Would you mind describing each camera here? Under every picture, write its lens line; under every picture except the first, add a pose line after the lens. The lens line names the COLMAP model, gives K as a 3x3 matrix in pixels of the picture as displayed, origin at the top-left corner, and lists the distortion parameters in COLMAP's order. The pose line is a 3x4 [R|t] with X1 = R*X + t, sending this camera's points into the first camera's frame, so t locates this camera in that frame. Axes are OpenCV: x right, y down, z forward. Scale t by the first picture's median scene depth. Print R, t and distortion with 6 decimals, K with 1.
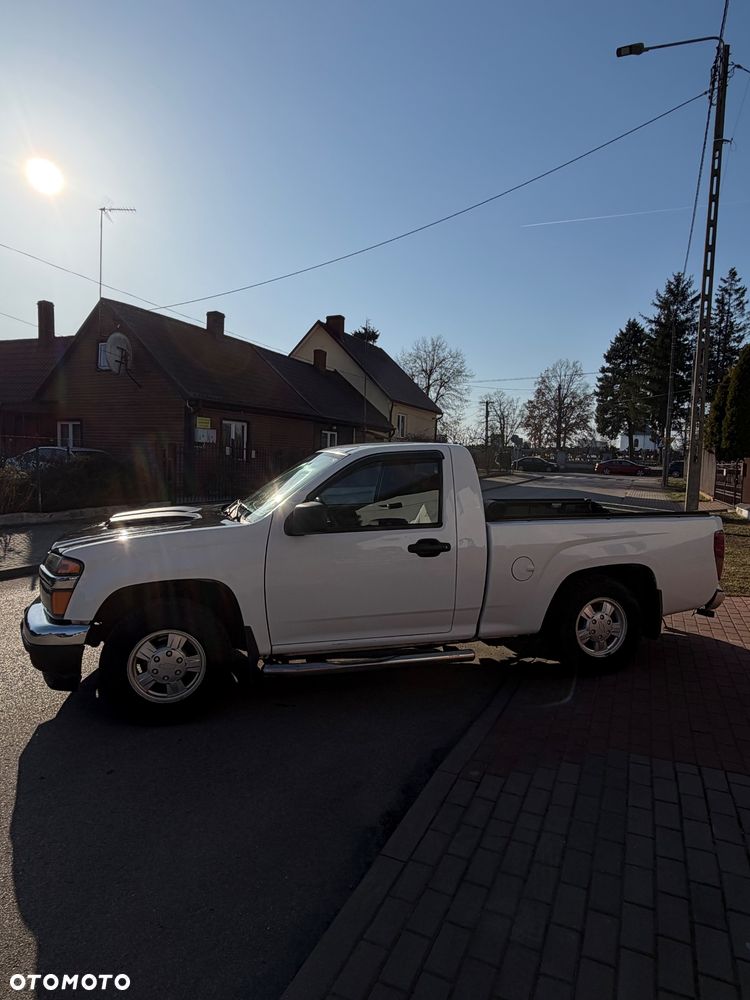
lens RADIAL K [[597.9, 0, 375.0], [0, 597.9, 500.0], [0, 0, 1]] dist [0.023165, 0.000226]
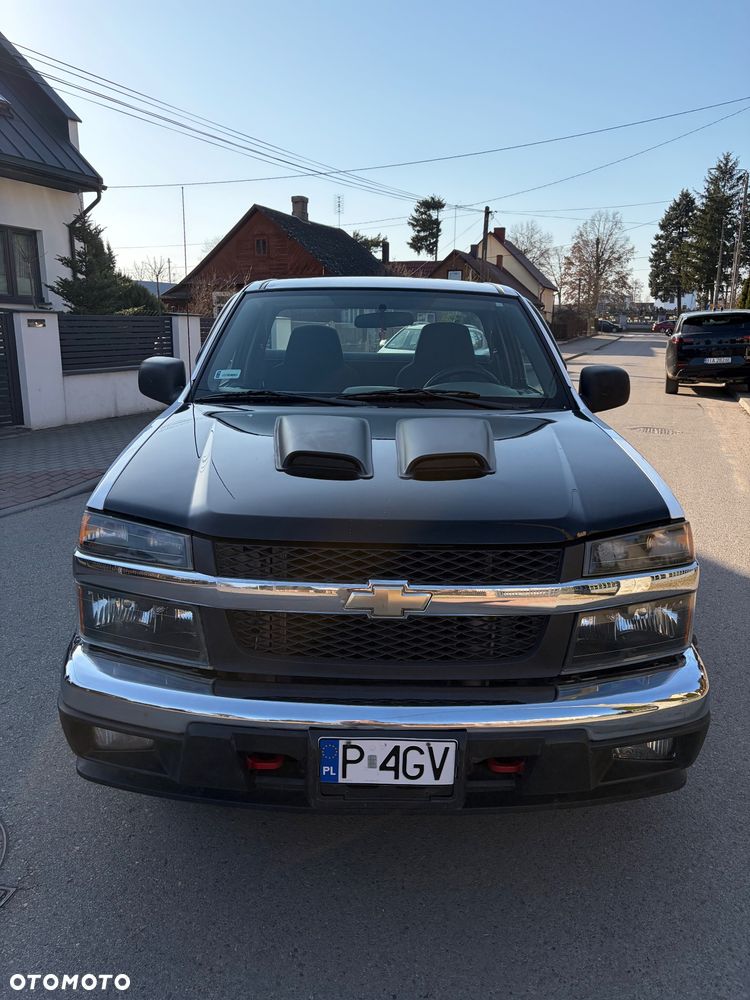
lens RADIAL K [[743.3, 0, 370.7], [0, 743.3, 503.8], [0, 0, 1]] dist [0.036828, -0.027151]
pose [[0.998496, -0.036973, 0.040486, -0.231398], [0.029686, 0.985385, 0.167735, 0.022253], [-0.046096, -0.166281, 0.985000, -0.438197]]
